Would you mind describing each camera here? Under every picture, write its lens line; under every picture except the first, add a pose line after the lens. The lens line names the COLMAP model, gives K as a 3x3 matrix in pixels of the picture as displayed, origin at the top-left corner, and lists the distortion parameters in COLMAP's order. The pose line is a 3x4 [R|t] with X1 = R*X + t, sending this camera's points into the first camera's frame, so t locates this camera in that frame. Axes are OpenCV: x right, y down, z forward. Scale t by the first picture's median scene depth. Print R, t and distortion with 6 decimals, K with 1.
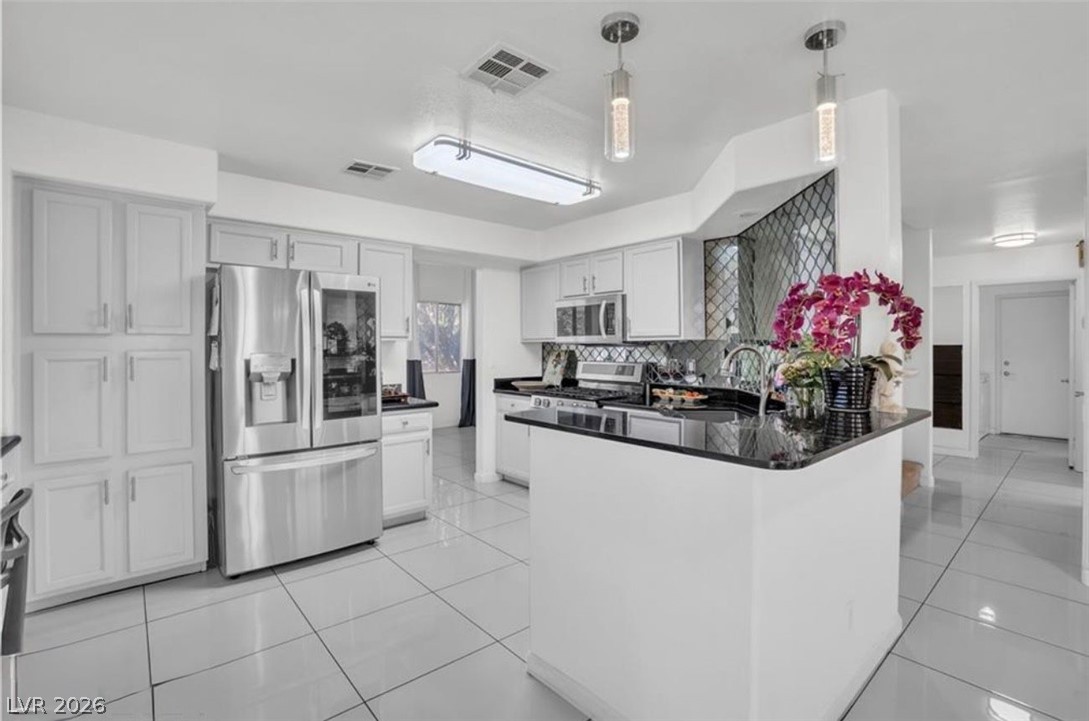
lens RADIAL K [[499.3, 0, 548.0], [0, 499.3, 348.5], [0, 0, 1]] dist [-0.047800, 0.019606]
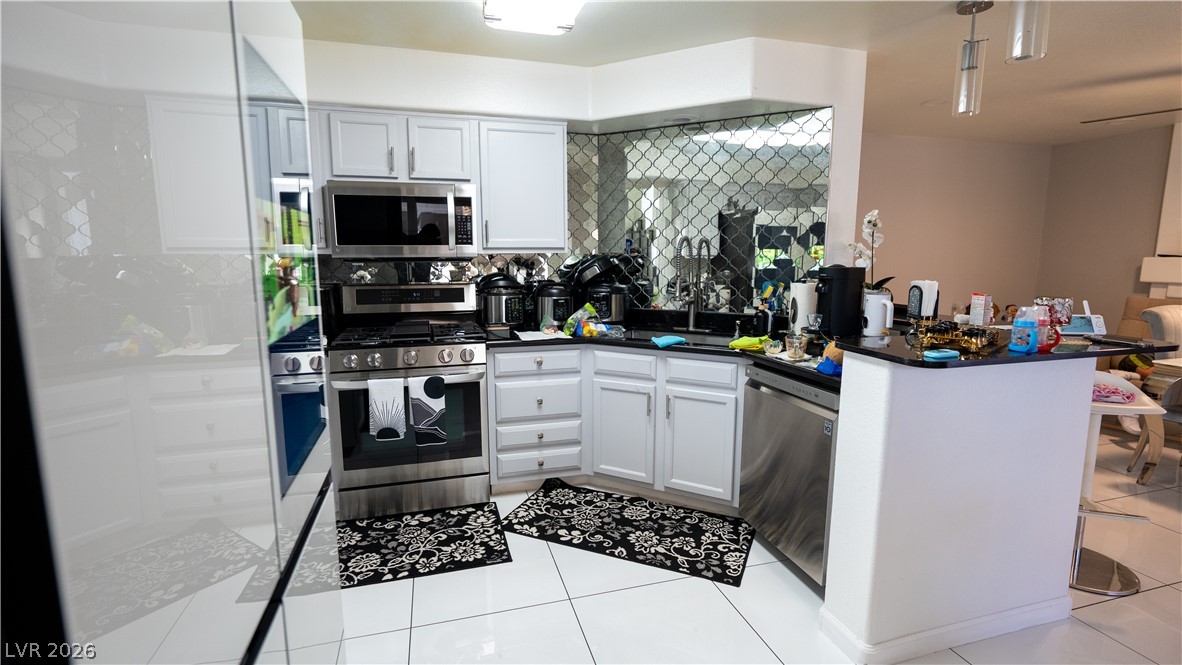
lens RADIAL K [[531.5, 0, 587.4], [0, 531.5, 325.5], [0, 0, 1]] dist [-0.003155, -0.000170]
pose [[0.423640, -0.120450, 0.897787, -0.509359], [0.001215, 0.991194, 0.132409, -0.014638], [-0.905830, -0.055003, 0.420055, 0.578573]]
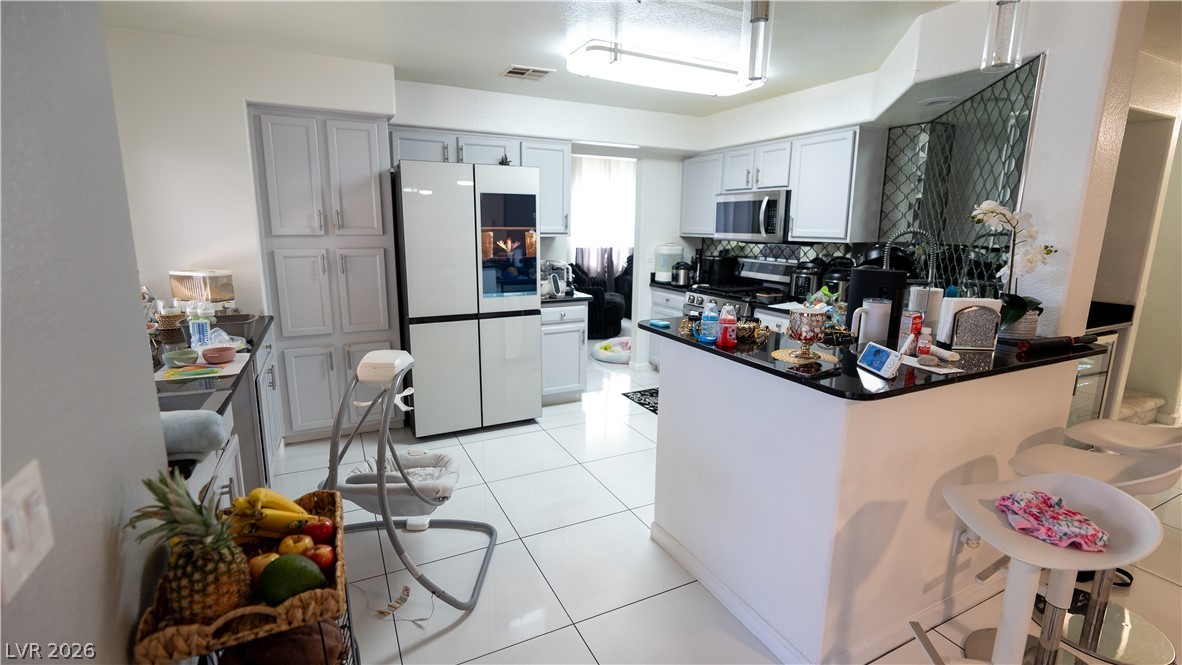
lens RADIAL K [[531.5, 0, 587.4], [0, 531.5, 325.5], [0, 0, 1]] dist [-0.003155, -0.000170]
pose [[0.966675, 0.058717, -0.249184, 0.054676], [-0.011430, 0.982271, 0.187118, -0.044775], [0.255753, -0.178034, 0.950207, -0.092520]]
